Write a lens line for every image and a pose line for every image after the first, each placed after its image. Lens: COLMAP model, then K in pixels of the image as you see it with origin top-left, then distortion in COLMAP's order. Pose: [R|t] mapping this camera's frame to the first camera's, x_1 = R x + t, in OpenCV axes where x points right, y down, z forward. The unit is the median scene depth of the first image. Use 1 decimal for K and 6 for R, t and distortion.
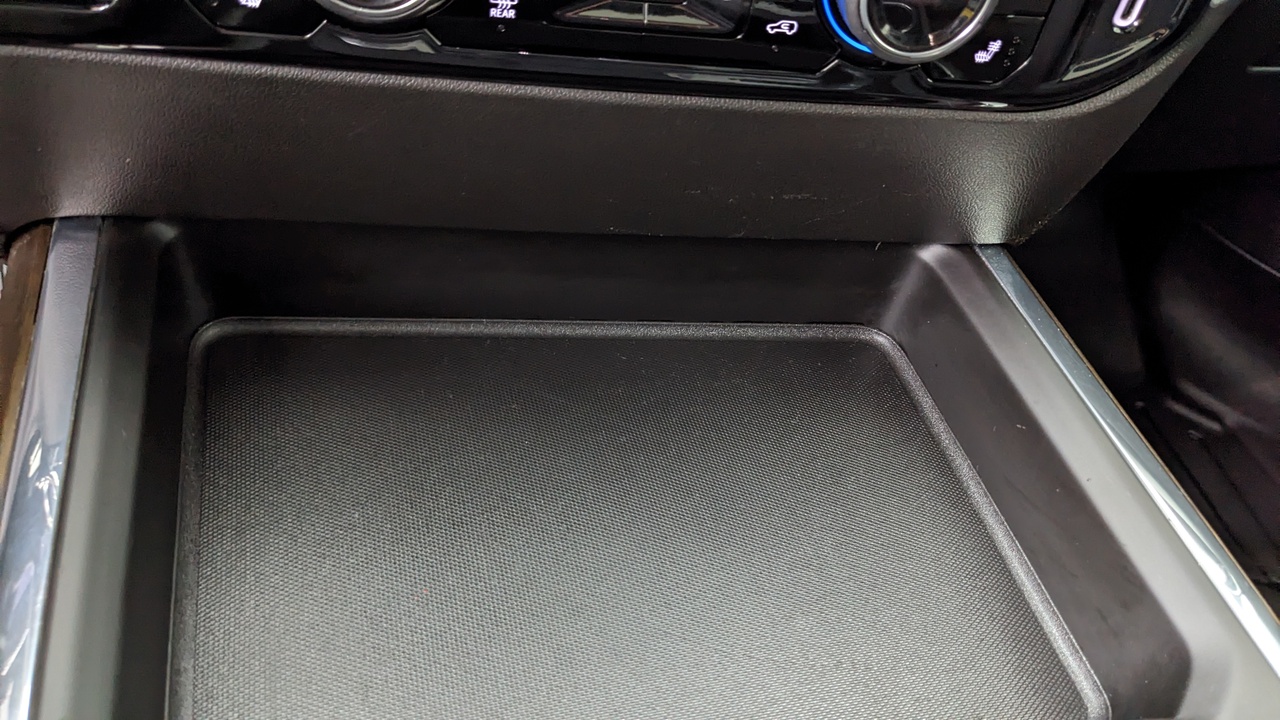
lens RADIAL K [[1025.8, 0, 651.5], [0, 1025.8, 368.0], [0, 0, 1]] dist [0.038440, -0.078279]
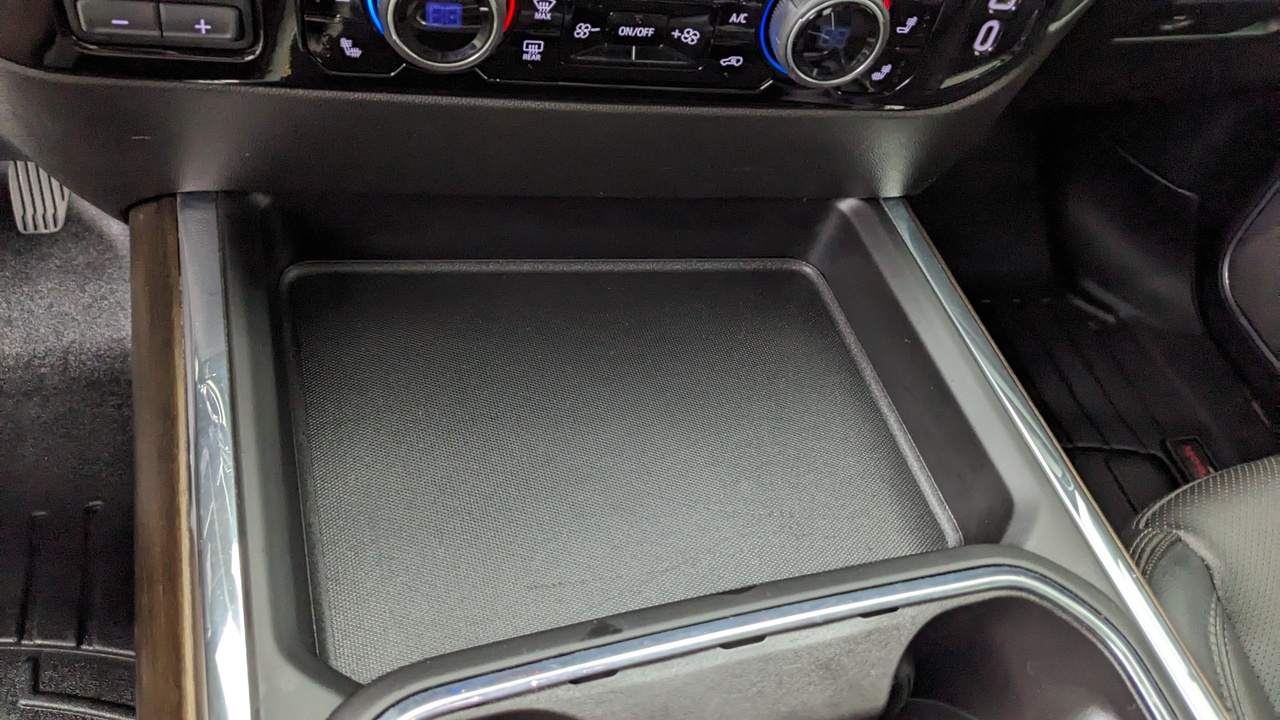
lens RADIAL K [[1025.8, 0, 639.4], [0, 1025.8, 357.1], [0, 0, 1]] dist [0.038440, -0.078279]
pose [[0.999265, -0.011289, 0.036646, -0.043829], [0.007448, 0.994623, 0.103296, -0.066947], [-0.037615, -0.102947, 0.993975, -0.345561]]
